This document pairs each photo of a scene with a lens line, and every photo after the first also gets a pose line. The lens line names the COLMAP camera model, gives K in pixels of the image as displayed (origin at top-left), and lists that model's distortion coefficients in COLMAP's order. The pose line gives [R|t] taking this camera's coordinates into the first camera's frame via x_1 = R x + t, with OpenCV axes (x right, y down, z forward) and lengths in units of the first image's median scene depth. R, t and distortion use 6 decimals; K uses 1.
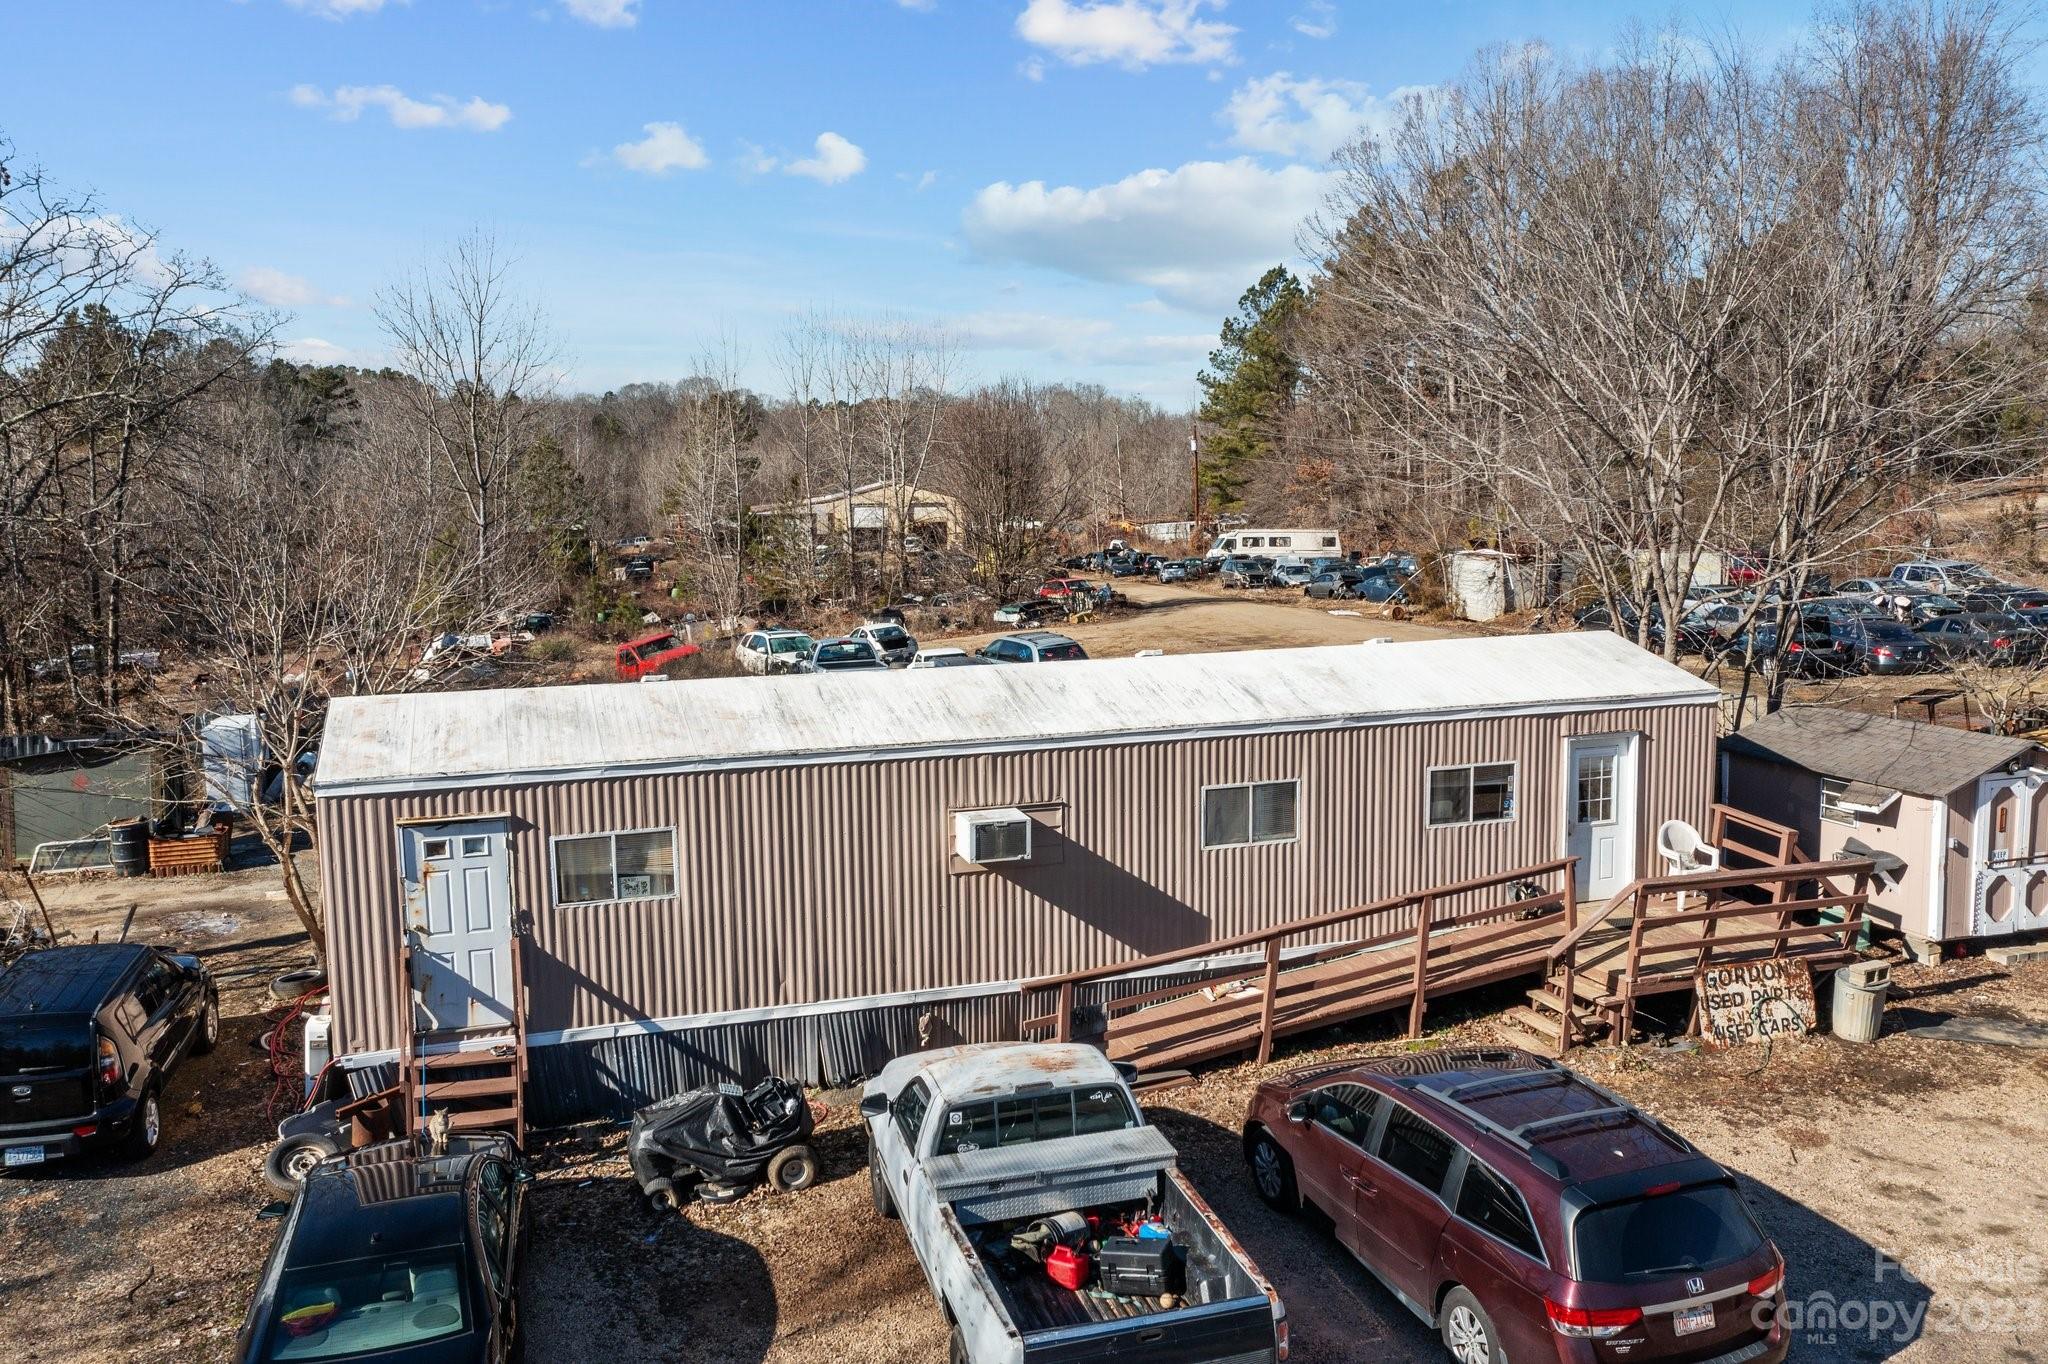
lens RADIAL K [[1617.6, 0, 1026.9], [0, 1617.6, 683.9], [0, 0, 1]] dist [-0.008539, 0.009682]
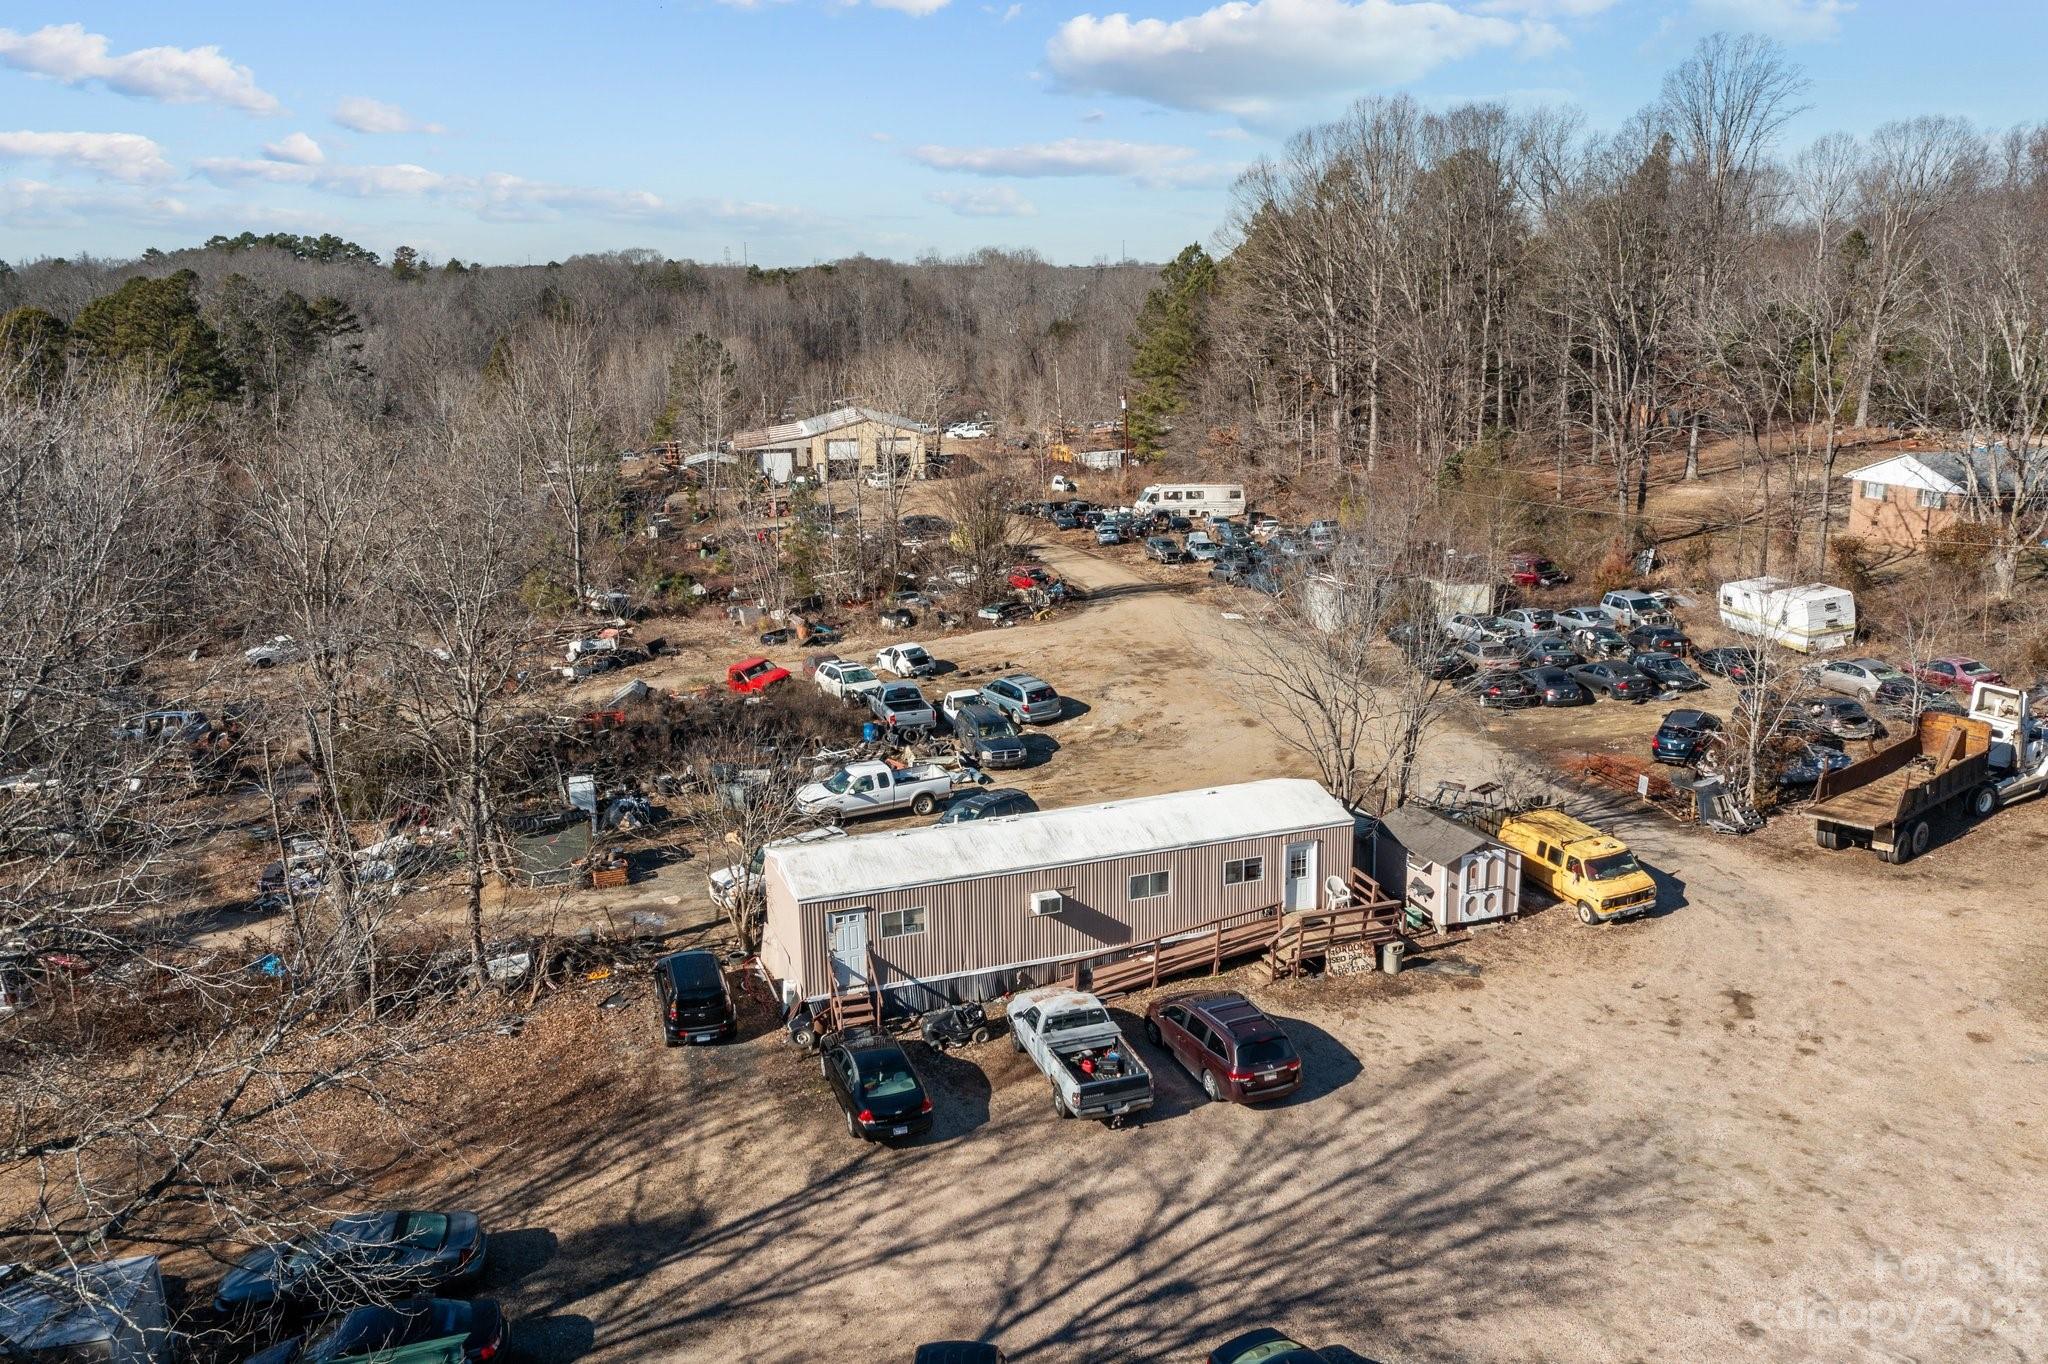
lens RADIAL K [[1617.6, 0, 1014.1], [0, 1617.6, 681.2], [0, 0, 1]] dist [-0.008539, 0.009682]
pose [[0.999313, -0.015598, 0.033627, -0.145311], [0.012062, 0.994620, 0.102884, -0.491742], [-0.035051, -0.102408, 0.994125, -1.415624]]
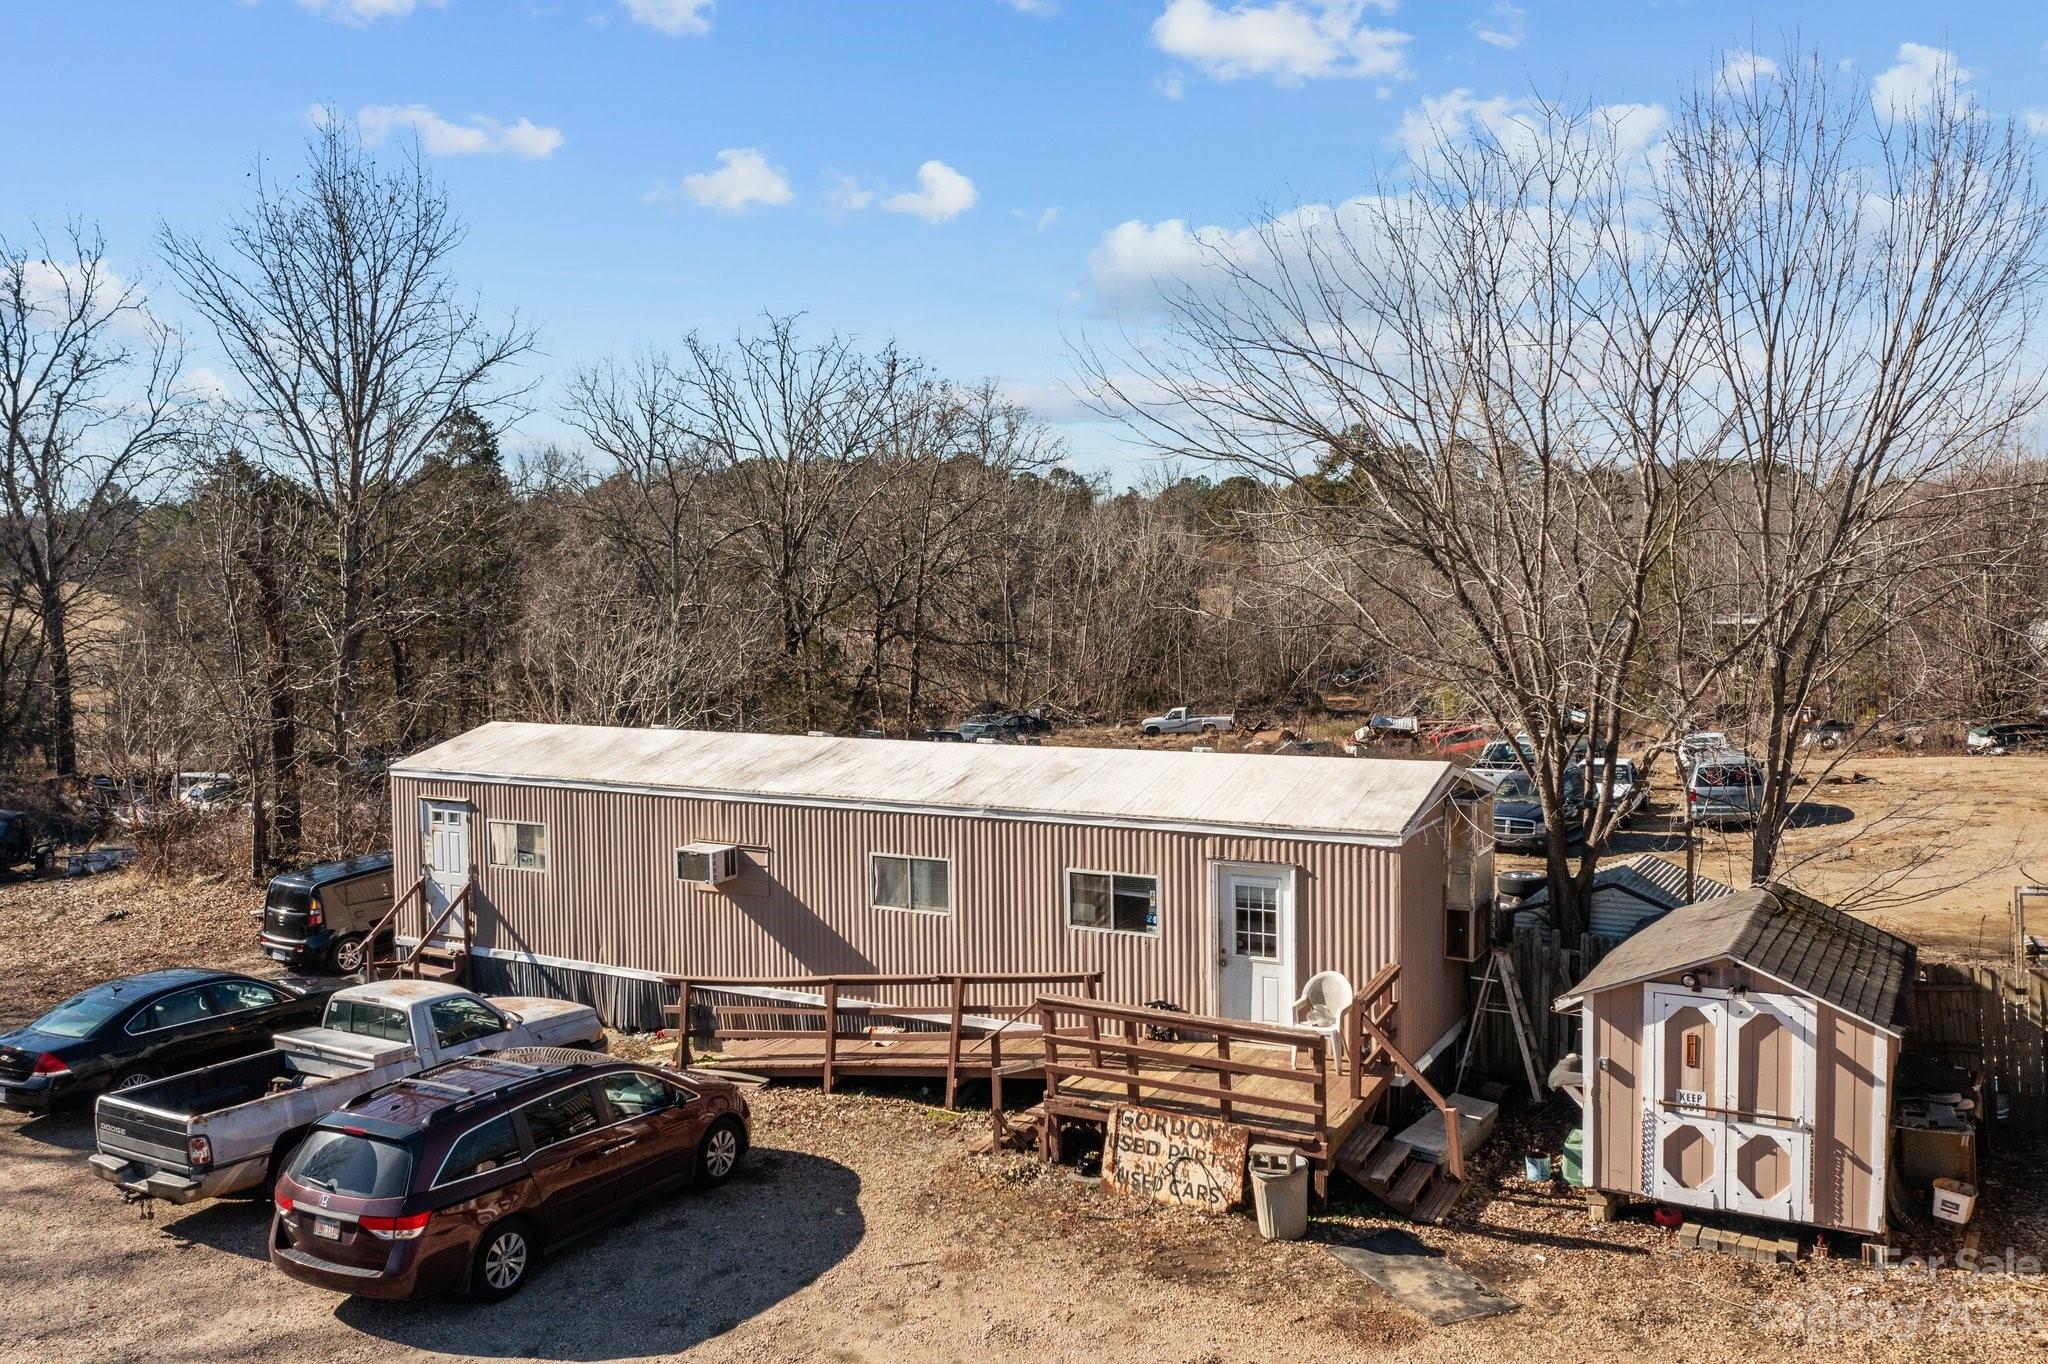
lens RADIAL K [[1617.6, 0, 1017.0], [0, 1617.6, 683.4], [0, 0, 1]] dist [-0.008539, 0.009682]
pose [[0.683565, 0.053101, -0.727956, 1.041389], [-0.092294, 0.995633, -0.014039, -0.051864], [0.724031, 0.076783, 0.685480, 0.277646]]
